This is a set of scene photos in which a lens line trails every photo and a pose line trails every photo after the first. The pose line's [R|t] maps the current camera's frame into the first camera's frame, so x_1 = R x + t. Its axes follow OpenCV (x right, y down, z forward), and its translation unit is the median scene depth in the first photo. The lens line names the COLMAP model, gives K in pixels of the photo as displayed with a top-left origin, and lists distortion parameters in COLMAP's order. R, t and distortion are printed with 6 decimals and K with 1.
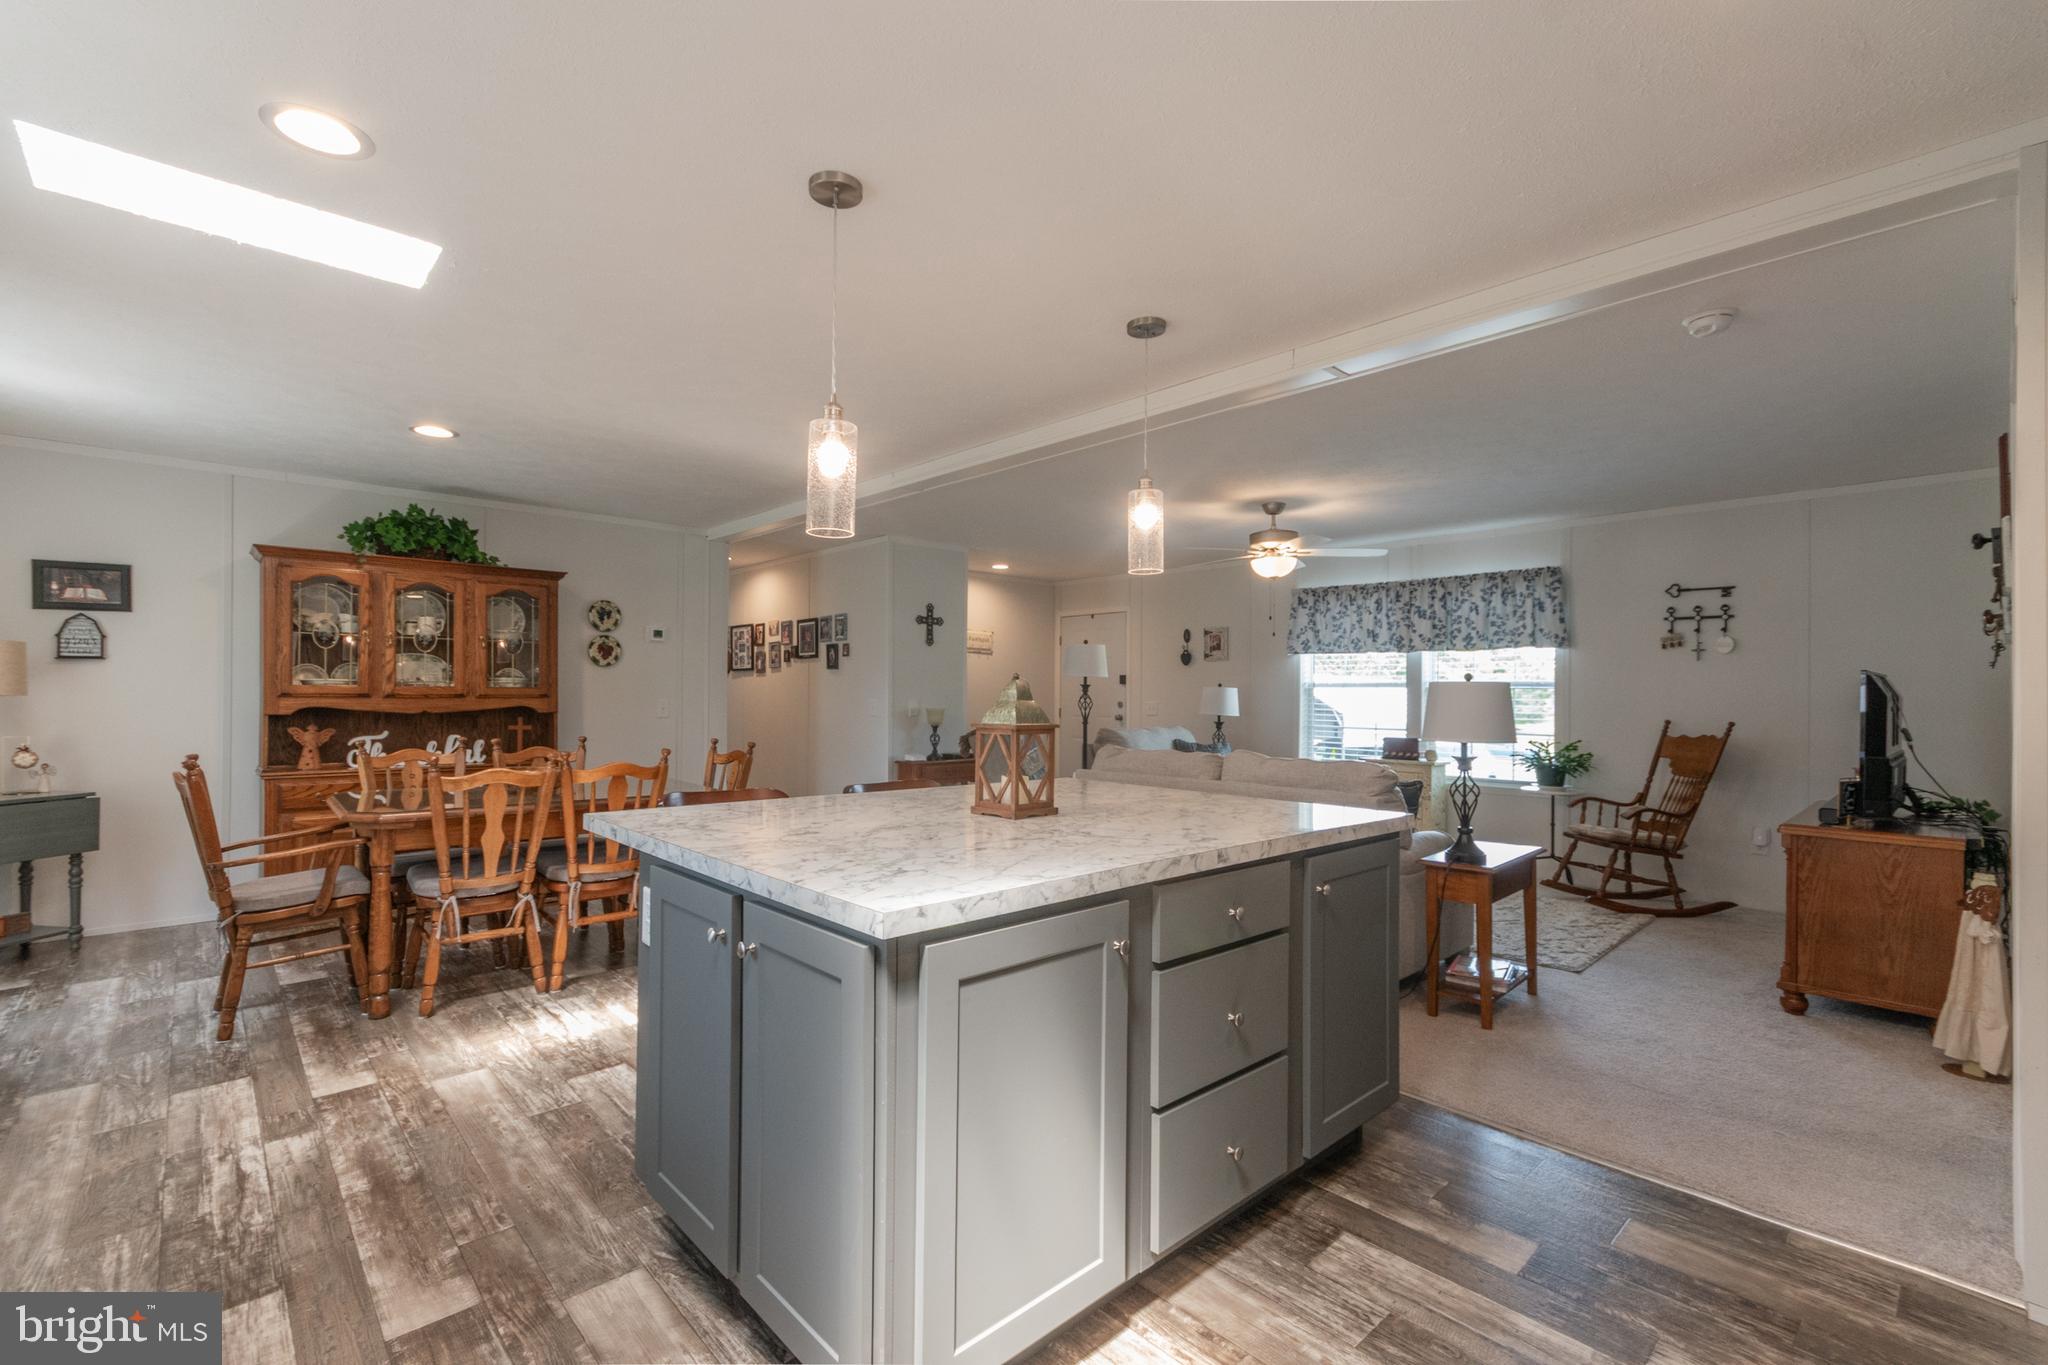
lens RADIAL K [[901.4, 0, 1017.6], [0, 901.4, 723.6], [0, 0, 1]] dist [0.004143, -0.001180]
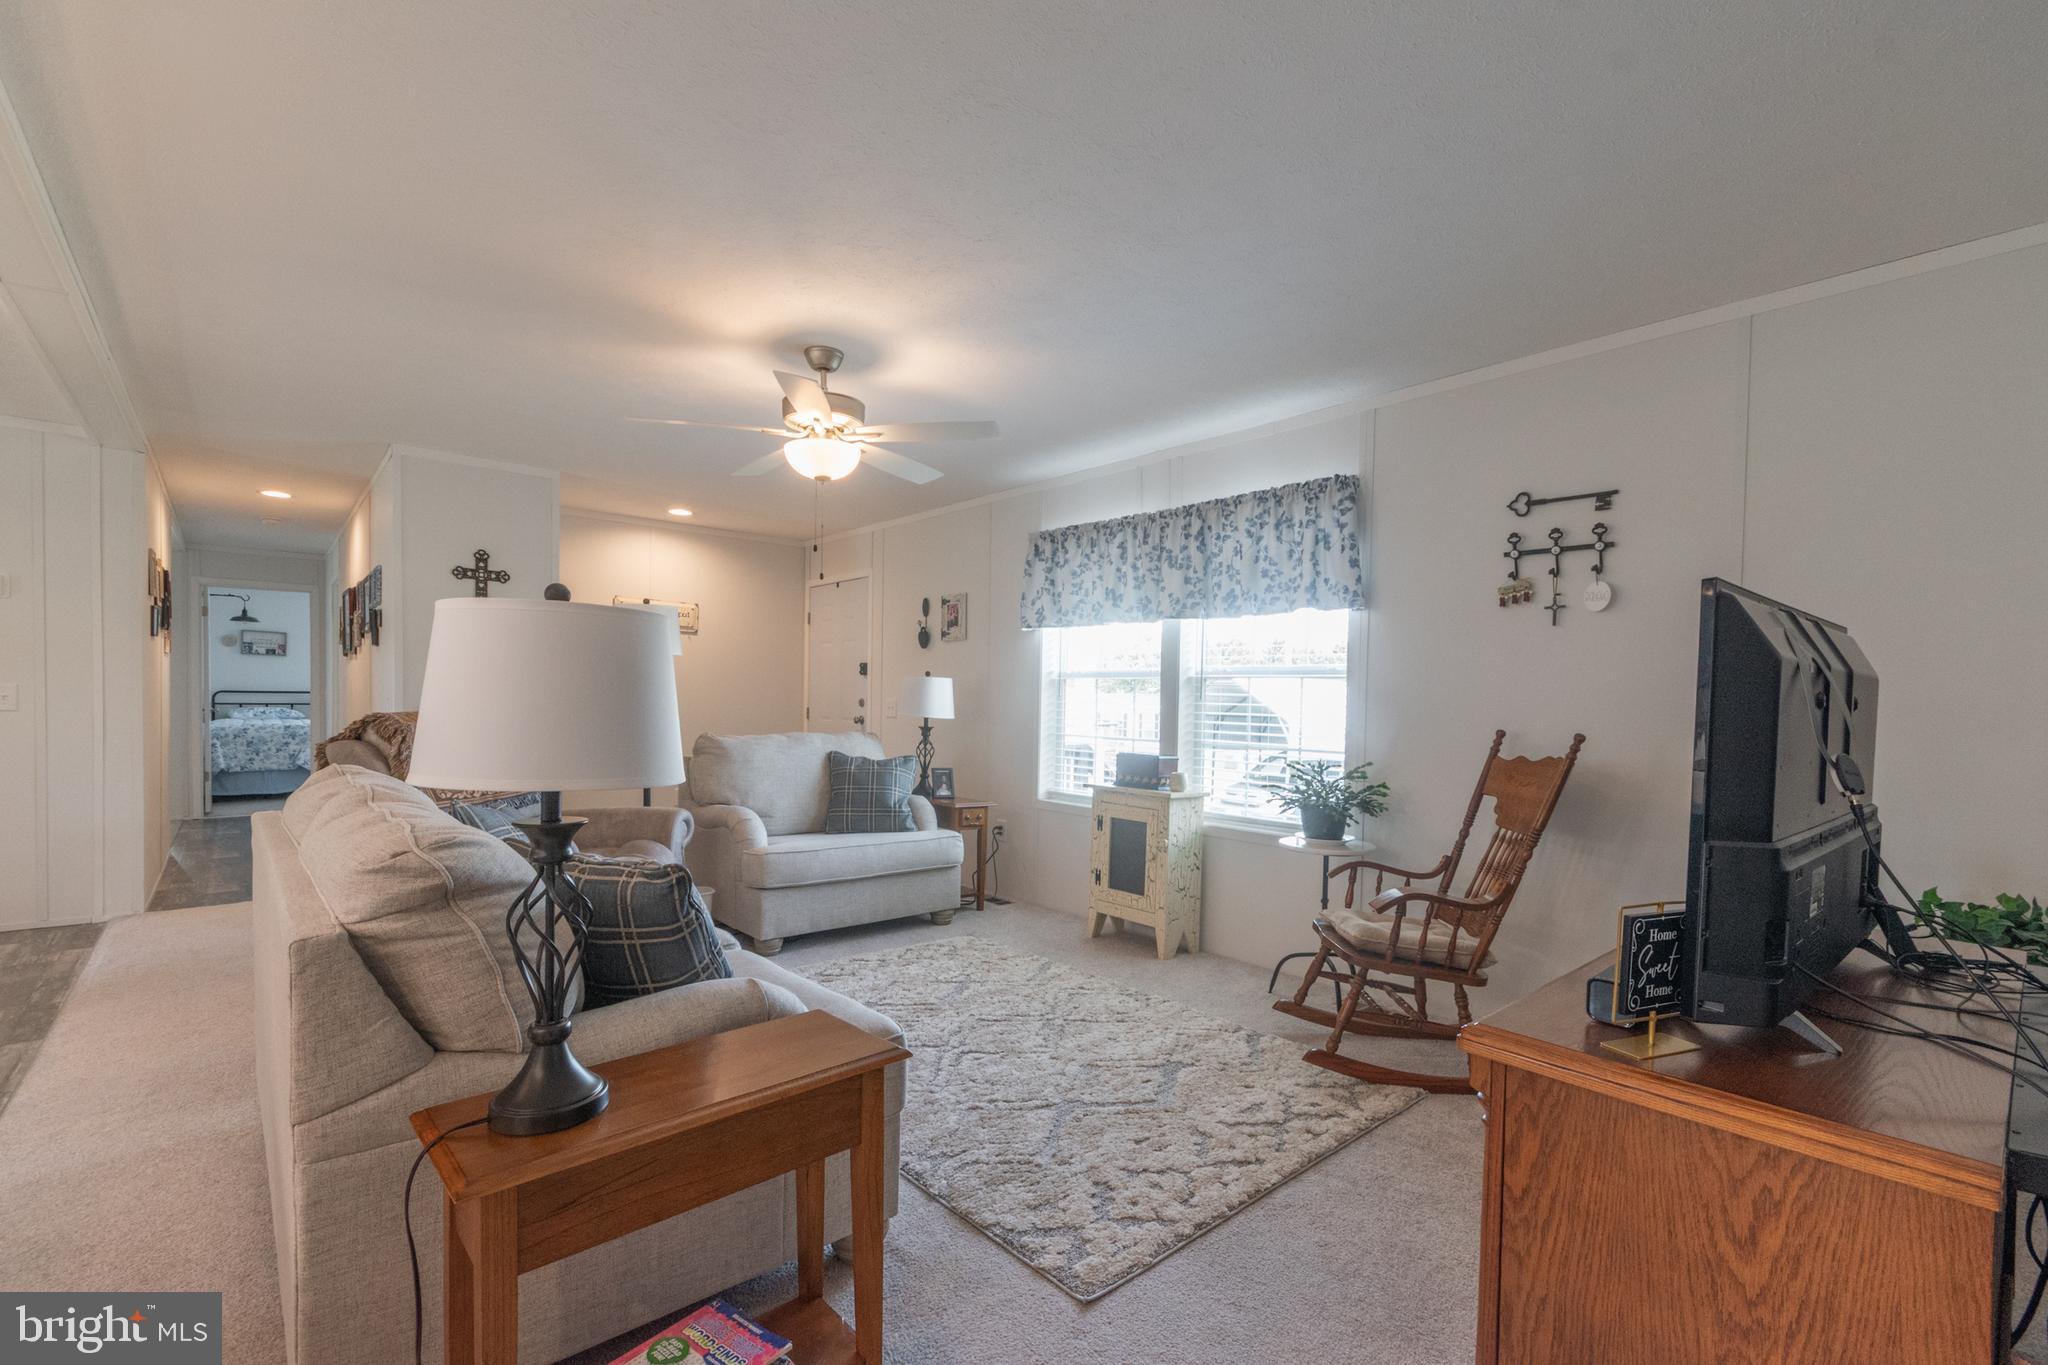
lens RADIAL K [[901.4, 0, 1028.9], [0, 901.4, 752.3], [0, 0, 1]] dist [0.004143, -0.001180]
pose [[0.999291, 0.010274, -0.036222, 0.385305], [-0.009281, 0.999579, 0.027472, -0.002184], [0.036489, -0.027116, 0.998966, 0.362968]]
